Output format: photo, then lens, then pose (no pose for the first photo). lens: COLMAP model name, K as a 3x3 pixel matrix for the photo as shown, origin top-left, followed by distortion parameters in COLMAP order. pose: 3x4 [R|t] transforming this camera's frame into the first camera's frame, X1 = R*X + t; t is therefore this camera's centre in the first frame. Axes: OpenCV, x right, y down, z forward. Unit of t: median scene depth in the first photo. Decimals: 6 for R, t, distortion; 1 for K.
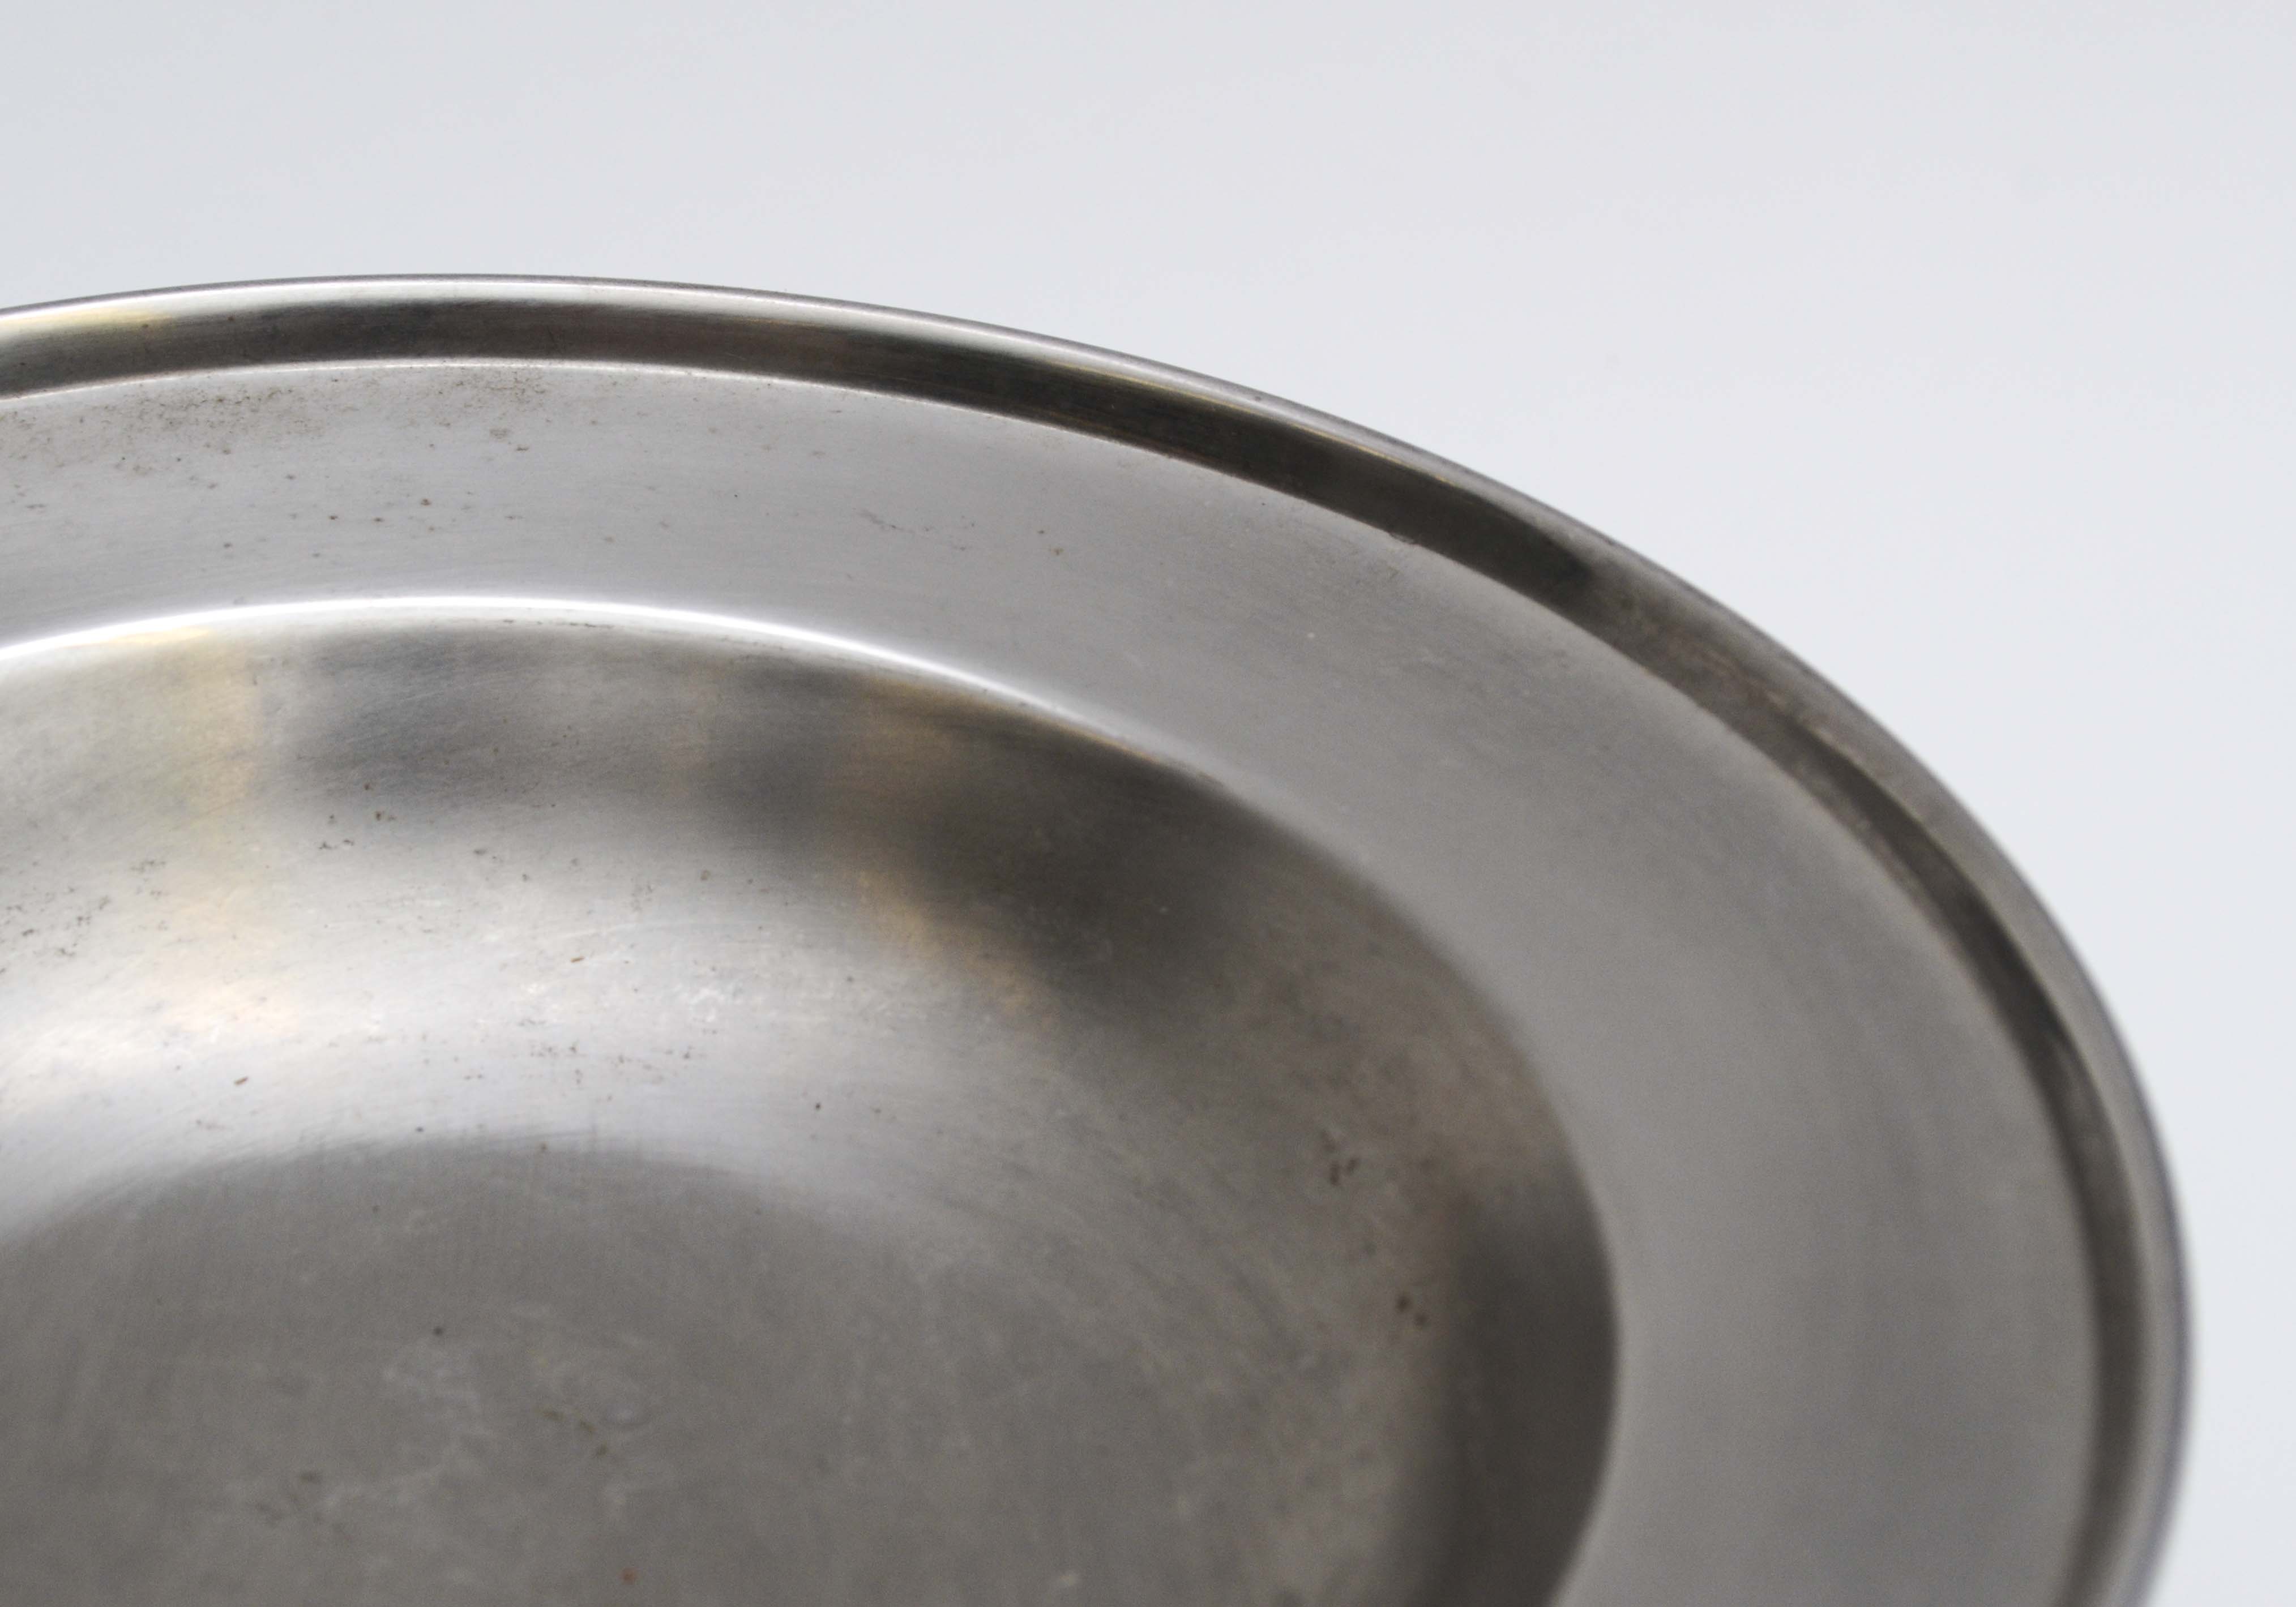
lens RADIAL K [[5676.0, 0, 1147.3], [0, 5676.0, 802.4], [0, 0, 1]] dist [-0.041362, 0.000000]
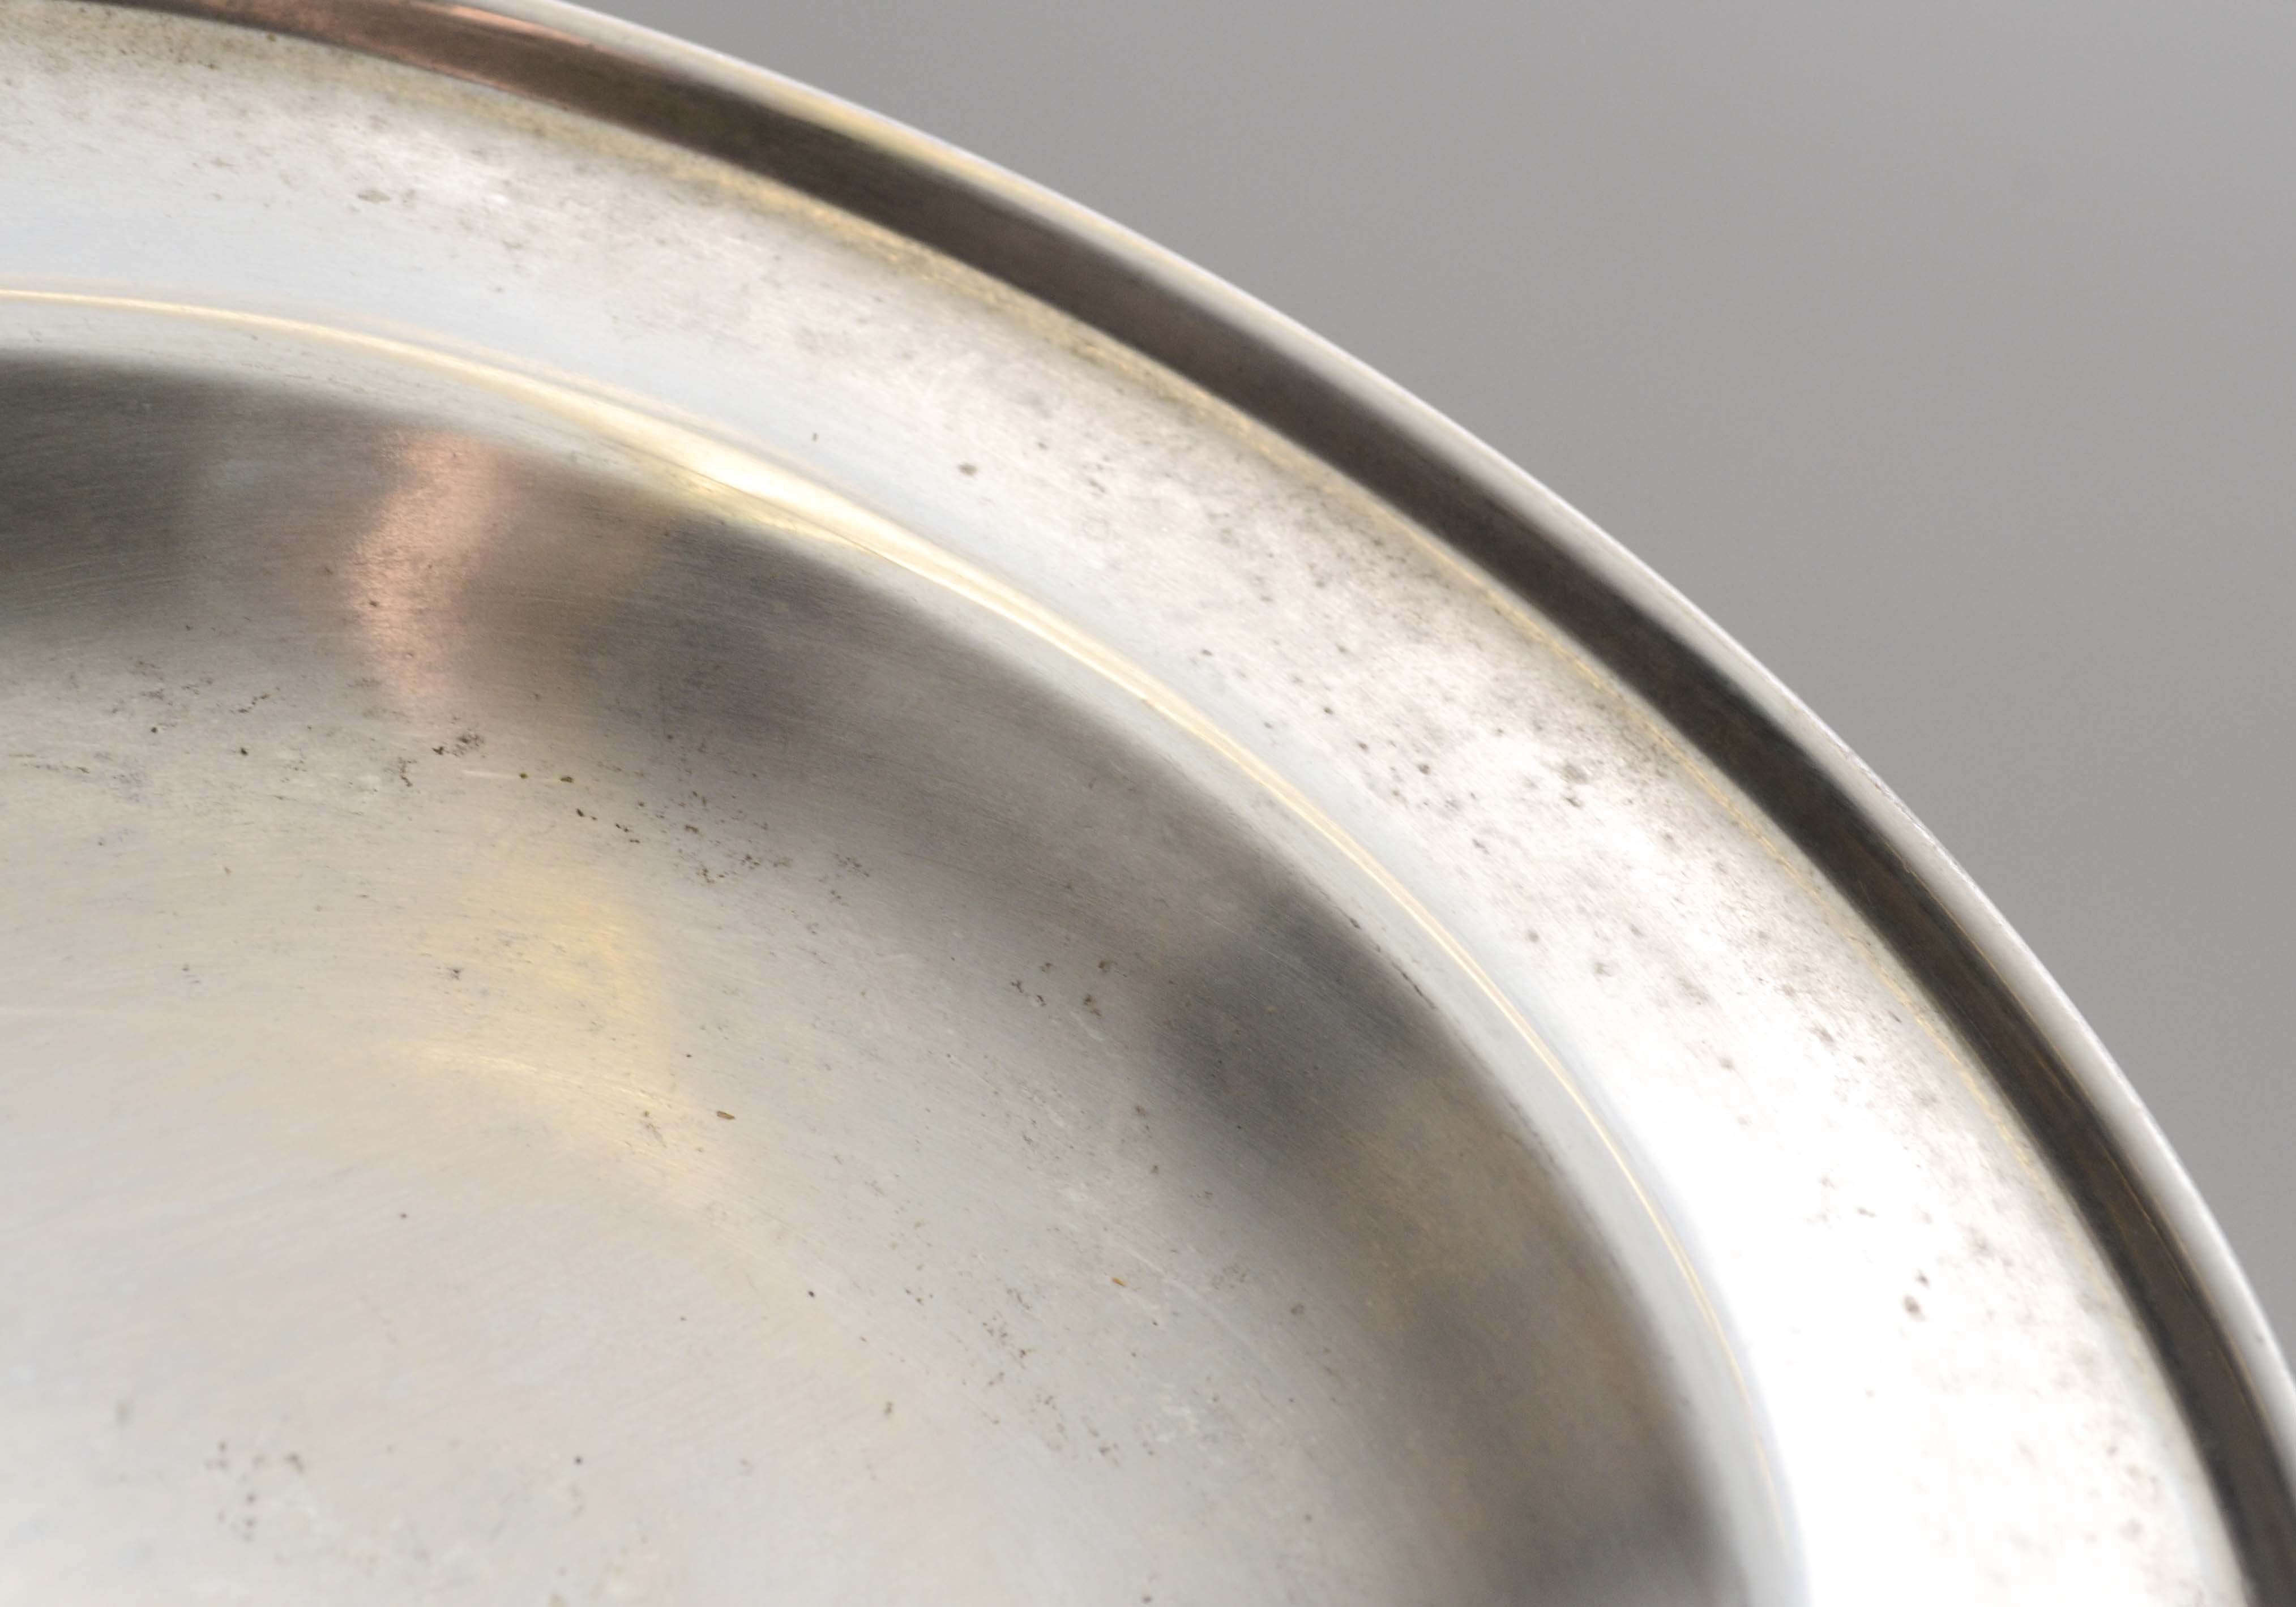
lens RADIAL K [[5676.0, 0, 1147.8], [0, 5676.0, 804.4], [0, 0, 1]] dist [-0.041362, 0.000000]
pose [[0.649231, 0.611217, -0.452672, 0.228223], [-0.648645, 0.755736, 0.090128, -0.099836], [0.397189, 0.235109, 0.887110, 0.263348]]
